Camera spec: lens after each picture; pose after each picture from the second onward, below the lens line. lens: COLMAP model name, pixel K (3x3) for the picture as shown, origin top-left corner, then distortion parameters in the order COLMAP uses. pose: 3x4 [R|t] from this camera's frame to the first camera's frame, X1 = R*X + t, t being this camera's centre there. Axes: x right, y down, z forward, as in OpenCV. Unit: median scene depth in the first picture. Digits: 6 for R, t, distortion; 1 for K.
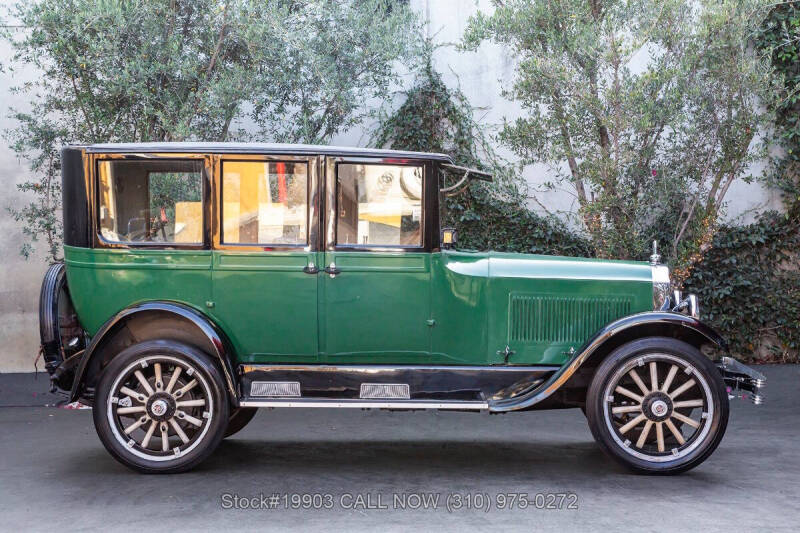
lens RADIAL K [[1634.7, 0, 389.5], [0, 1634.7, 237.7], [0, 0, 1]] dist [0.272787, 0.000000]
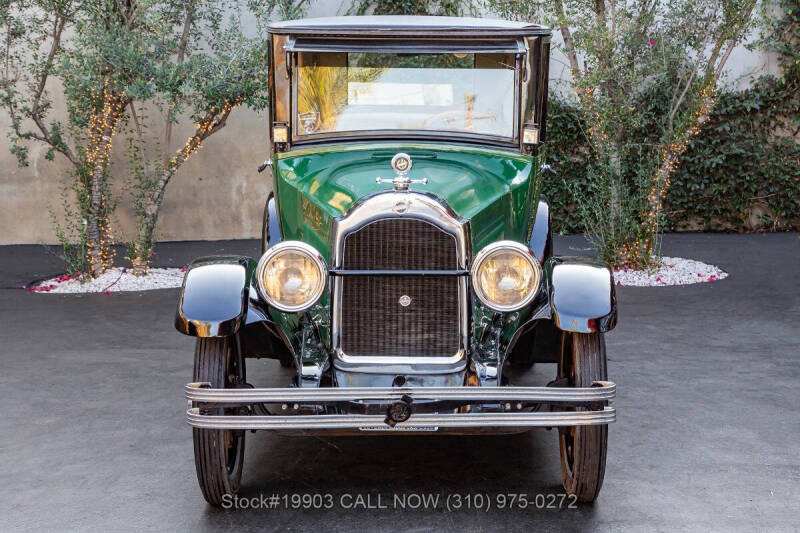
lens RADIAL K [[1523.3, 0, 403.9], [0, 1523.3, 274.3], [0, 0, 1]] dist [0.255000, 0.000000]
pose [[0.999874, -0.006362, 0.014569, 0.005296], [0.004506, 0.992265, 0.124058, -0.017891], [-0.015246, -0.123977, 0.992168, 0.114361]]
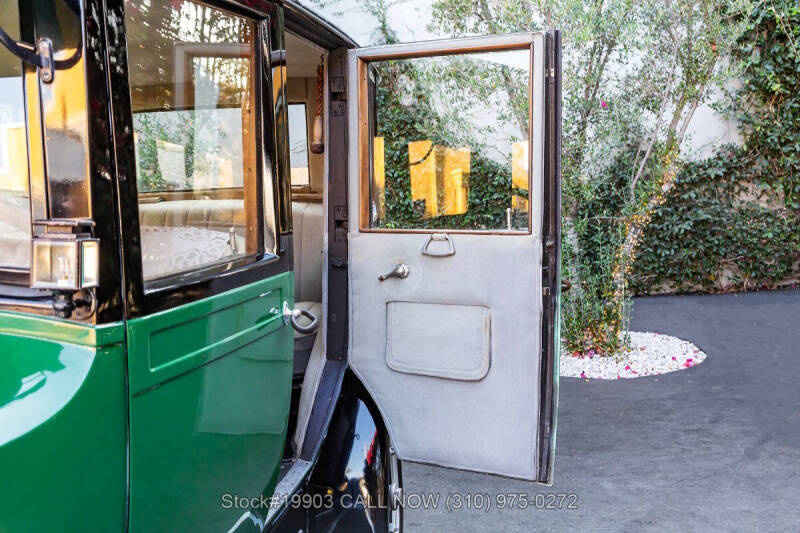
lens RADIAL K [[881.0, 0, 397.2], [0, 881.0, 261.0], [0, 0, 1]] dist [0.042801, 0.000000]
pose [[0.993641, -0.054905, -0.098301, 0.098980], [0.063433, 0.994287, 0.085844, -0.005223], [0.093026, -0.091533, 0.991447, 0.551789]]
